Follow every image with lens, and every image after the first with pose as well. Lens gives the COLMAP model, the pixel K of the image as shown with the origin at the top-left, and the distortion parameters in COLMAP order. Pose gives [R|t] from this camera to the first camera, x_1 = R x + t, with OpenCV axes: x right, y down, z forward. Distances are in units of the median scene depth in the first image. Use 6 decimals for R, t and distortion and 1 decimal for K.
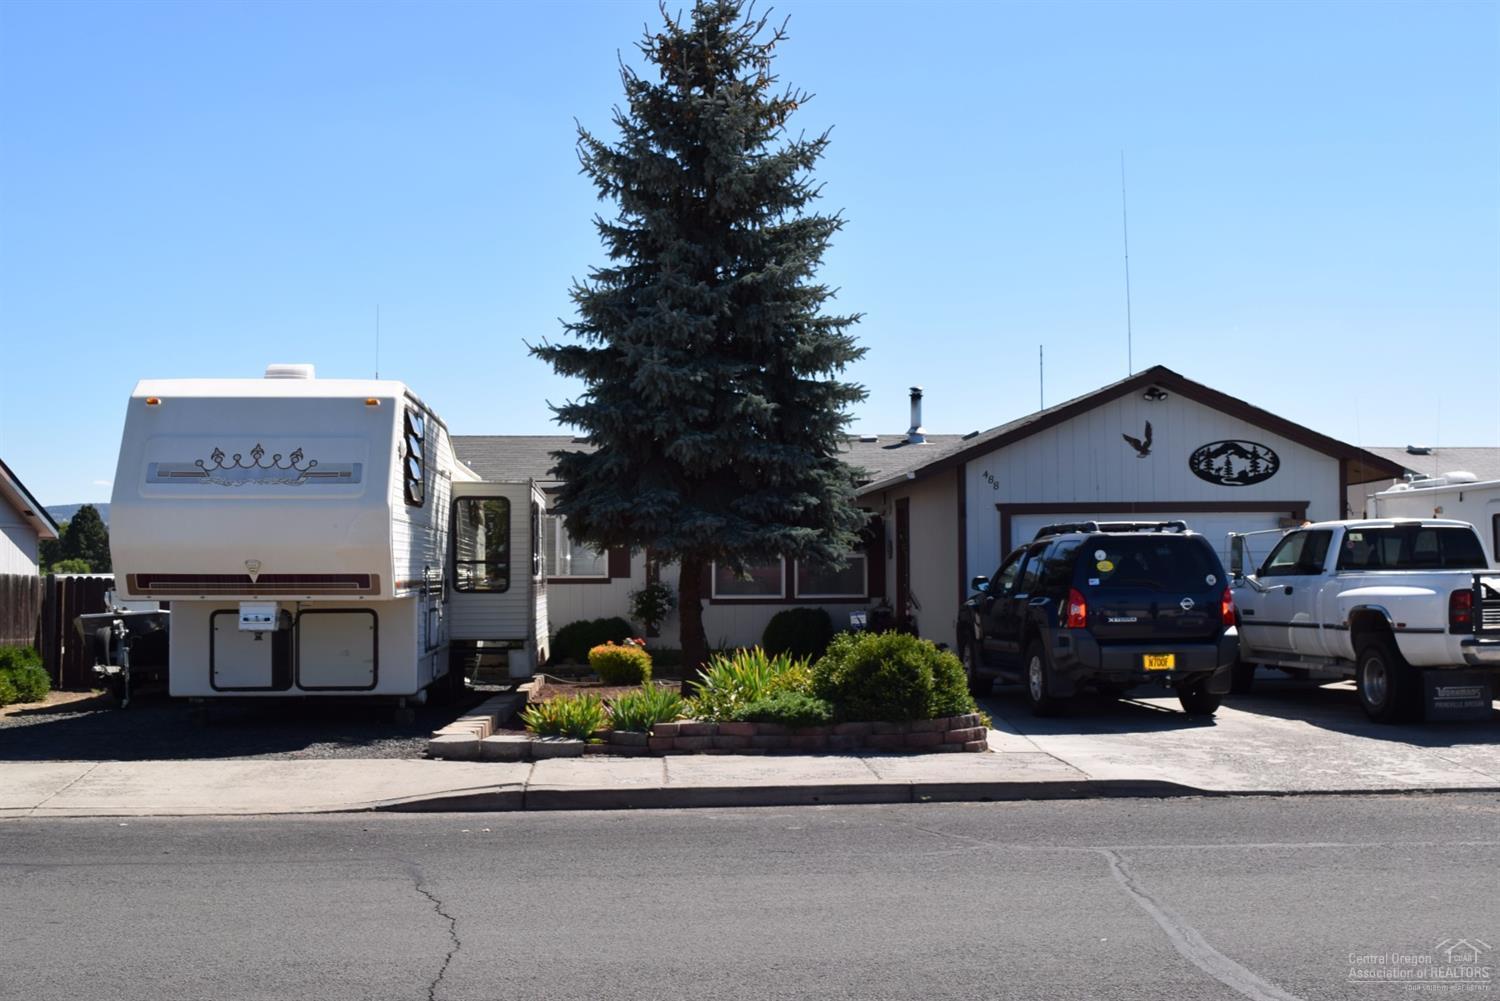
lens RADIAL K [[1821.7, 0, 750.1], [0, 1821.7, 506.2], [0, 0, 1]] dist [-0.030083, 0.000000]
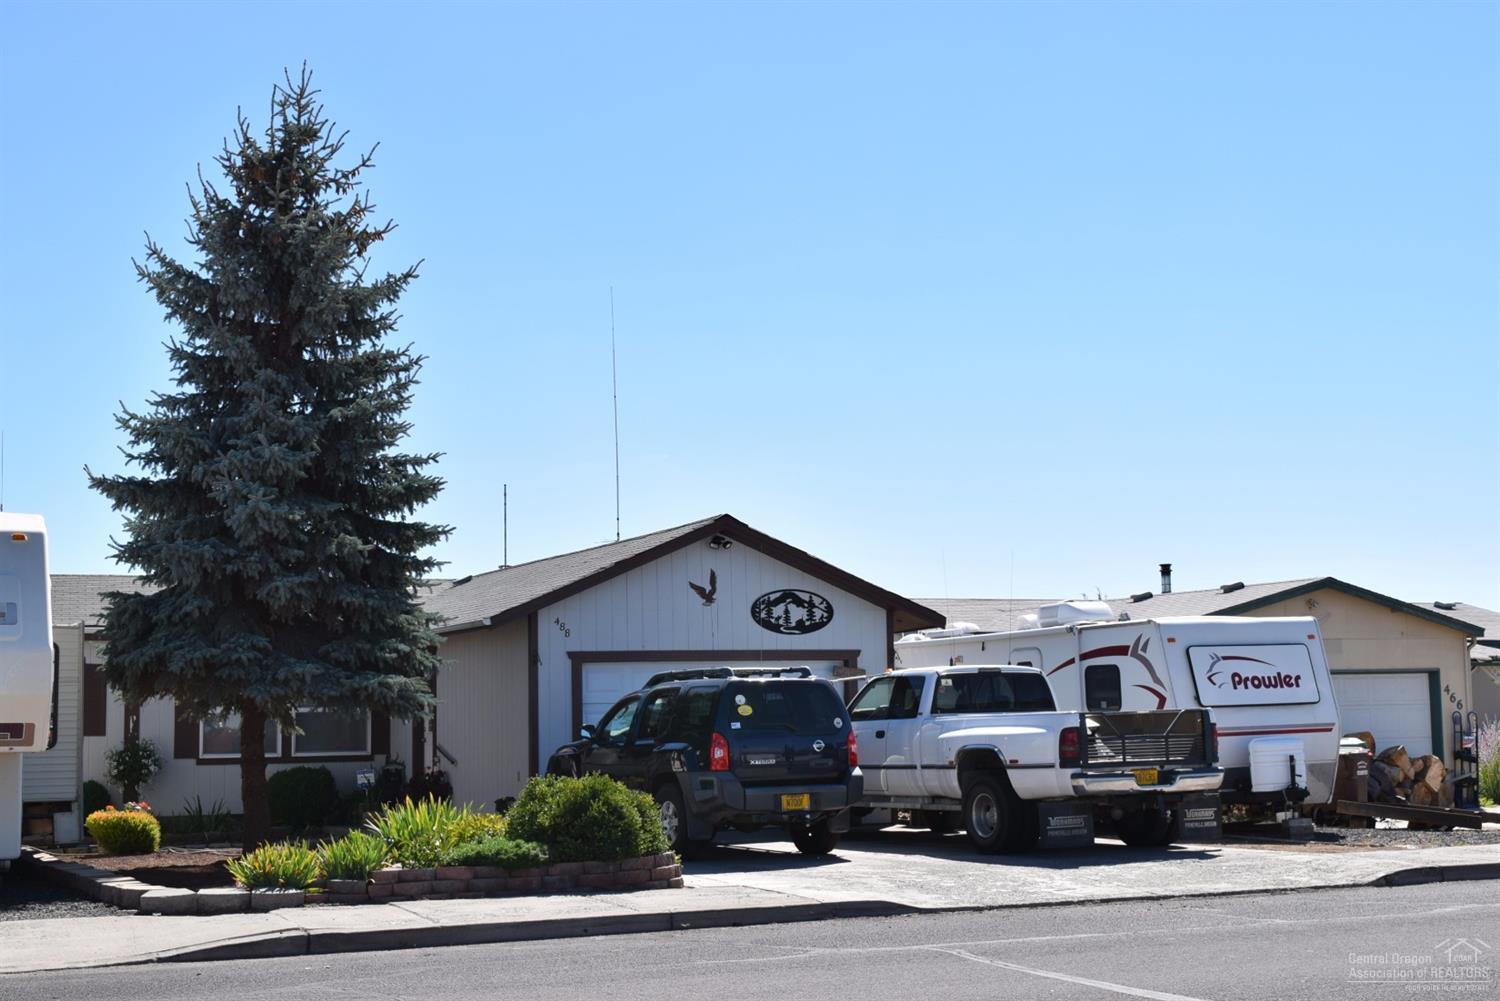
lens RADIAL K [[2175.1, 0, 749.7], [0, 2175.1, 498.0], [0, 0, 1]] dist [-0.025465, 0.000000]
pose [[0.929764, 0.028164, 0.367078, -0.218820], [-0.000264, 0.997120, -0.075836, 0.005312], [-0.368157, 0.070413, 0.927094, -0.131452]]
